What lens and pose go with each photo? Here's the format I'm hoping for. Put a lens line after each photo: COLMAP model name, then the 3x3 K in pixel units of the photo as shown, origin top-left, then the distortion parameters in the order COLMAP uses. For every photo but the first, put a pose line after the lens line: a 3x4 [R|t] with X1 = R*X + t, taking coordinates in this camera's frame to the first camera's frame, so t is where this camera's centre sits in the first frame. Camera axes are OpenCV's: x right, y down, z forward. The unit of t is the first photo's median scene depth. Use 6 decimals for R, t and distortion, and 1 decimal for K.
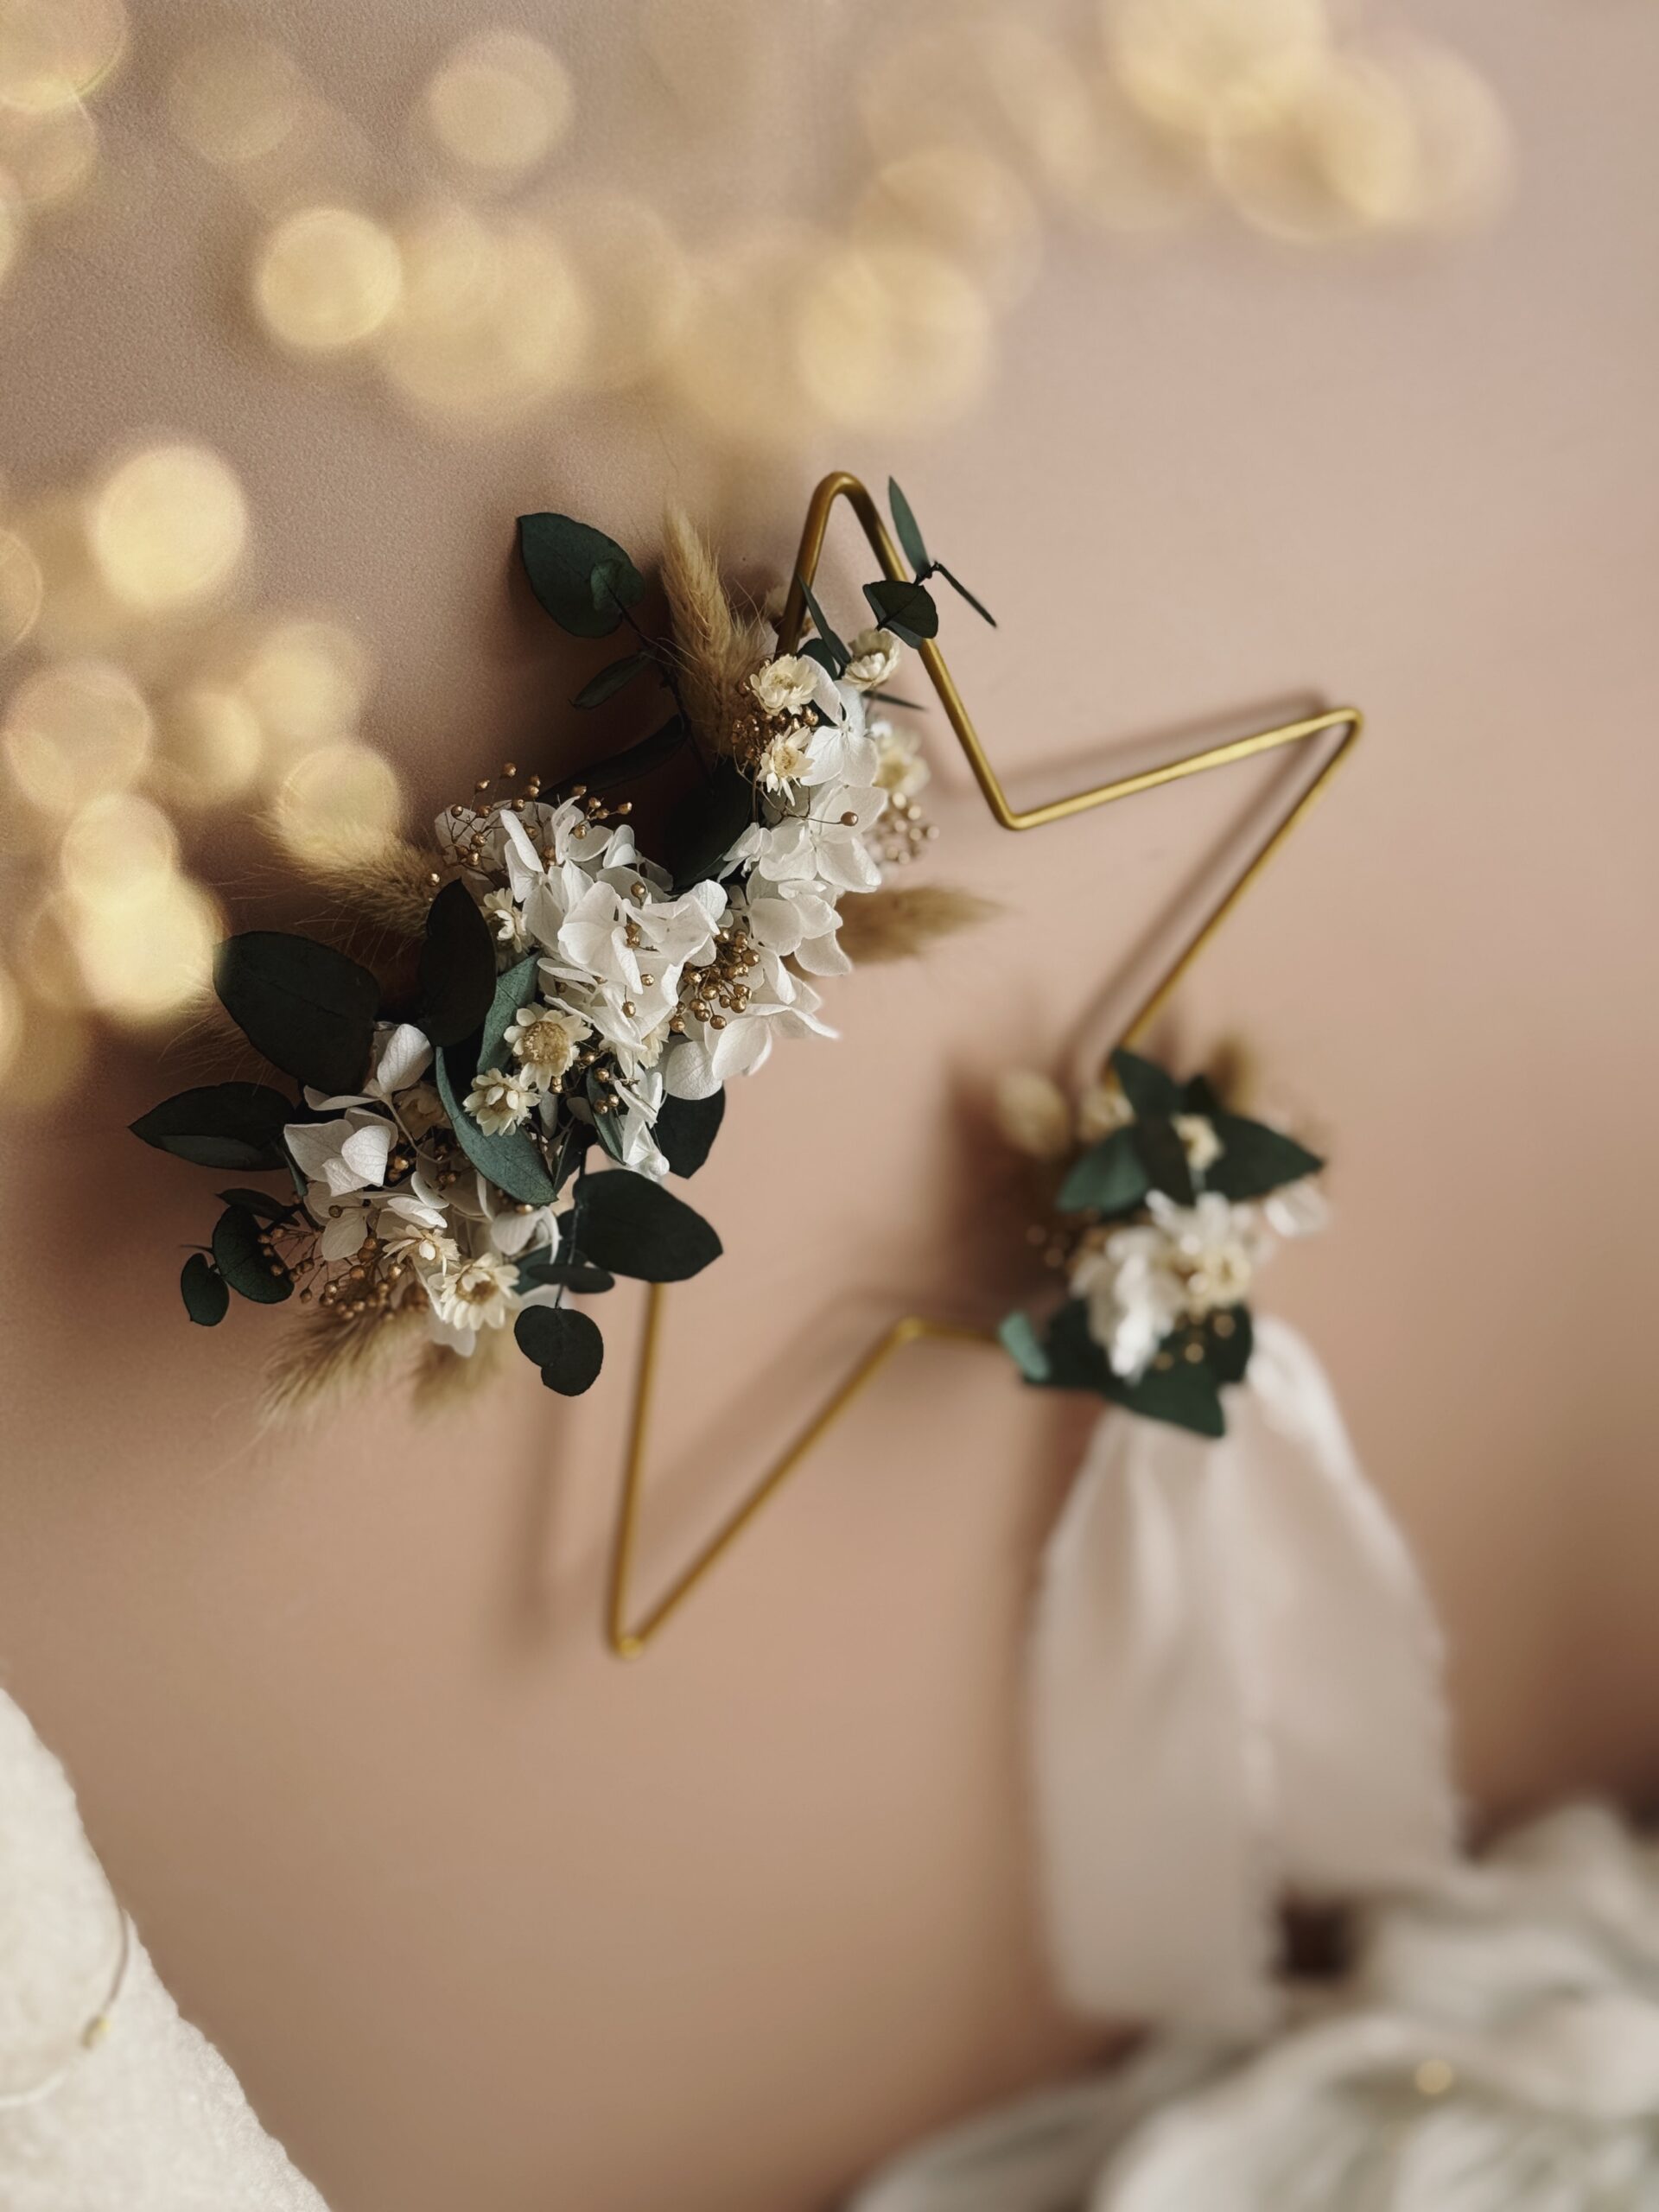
lens RADIAL K [[3186.1, 0, 829.9], [0, 3186.1, 1111.3], [0, 0, 1]] dist [0.151111, 0.000000]
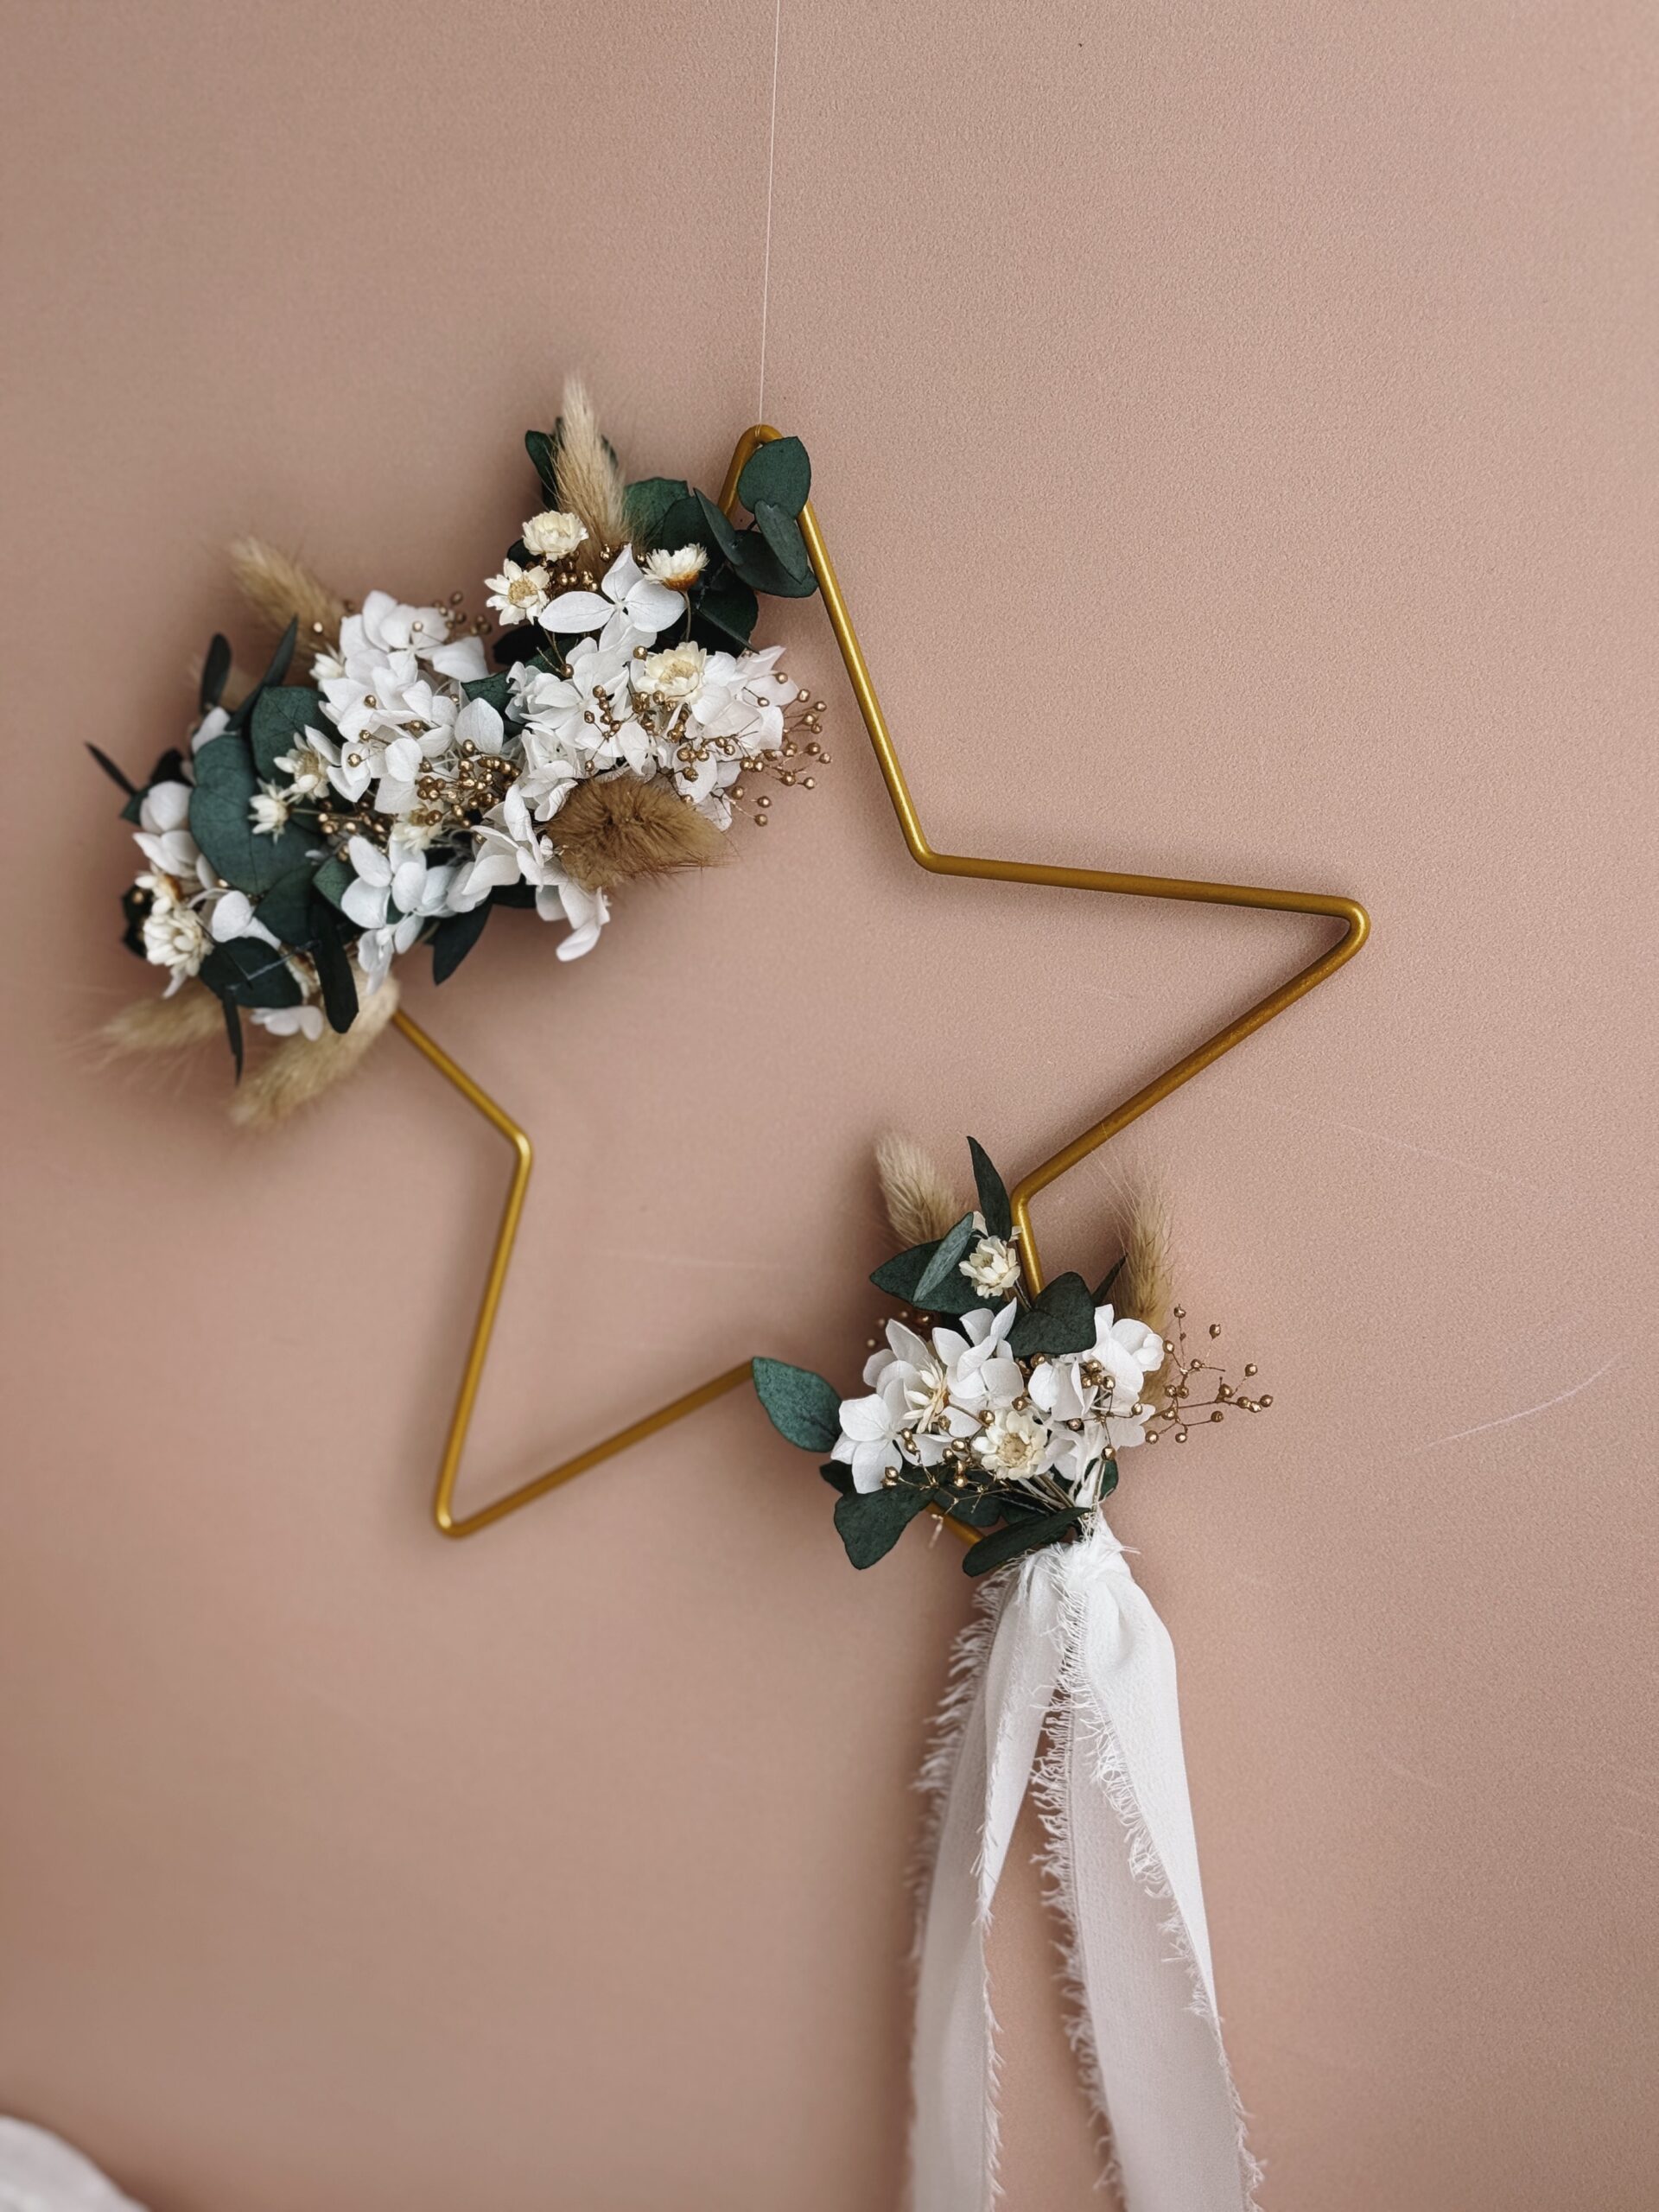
lens RADIAL K [[3186.1, 0, 825.4], [0, 3186.1, 1104.0], [0, 0, 1]] dist [0.151111, 0.000000]
pose [[0.532749, 0.242650, -0.810740, 0.961943], [-0.496909, 0.865167, -0.067586, 0.066407], [0.685026, 0.438870, 0.581492, 0.475412]]
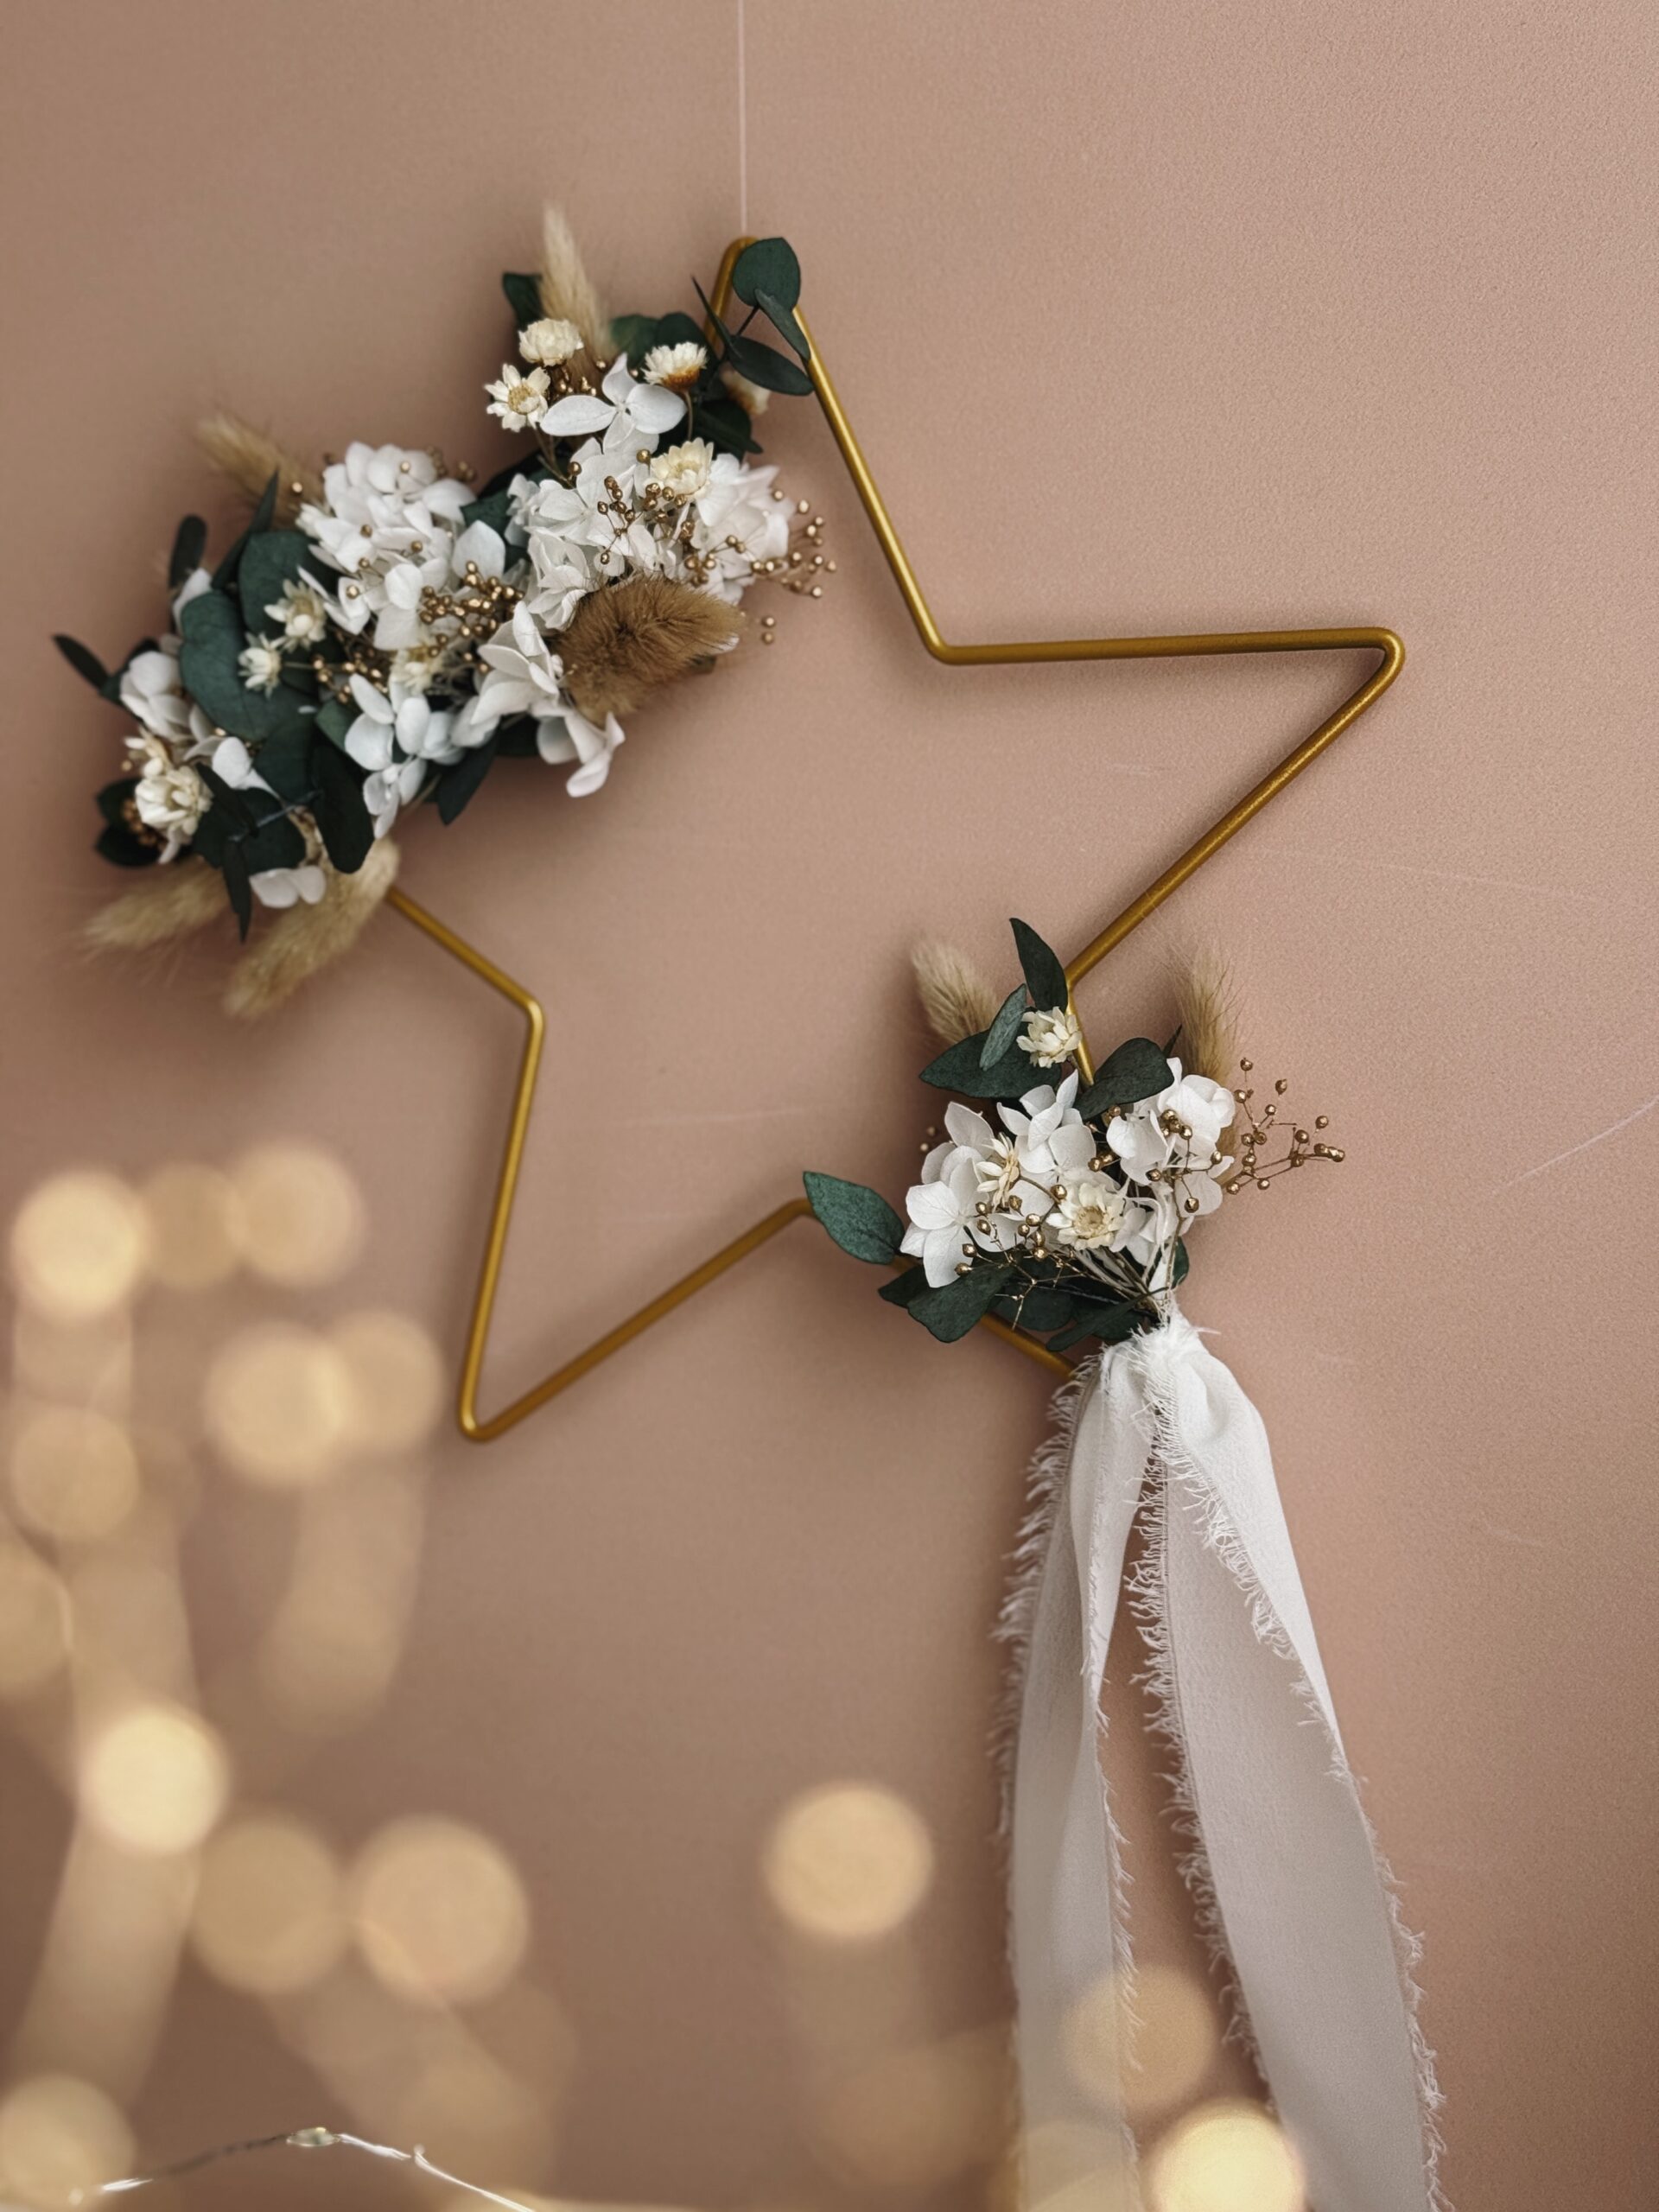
lens RADIAL K [[3186.1, 0, 841.8], [0, 3186.1, 1100.6], [0, 0, 1]] dist [0.151111, 0.000000]
pose [[0.615152, 0.083960, -0.783925, 0.915677], [-0.419767, 0.876543, -0.235515, 0.308942], [0.667370, 0.473944, 0.574451, 0.524150]]
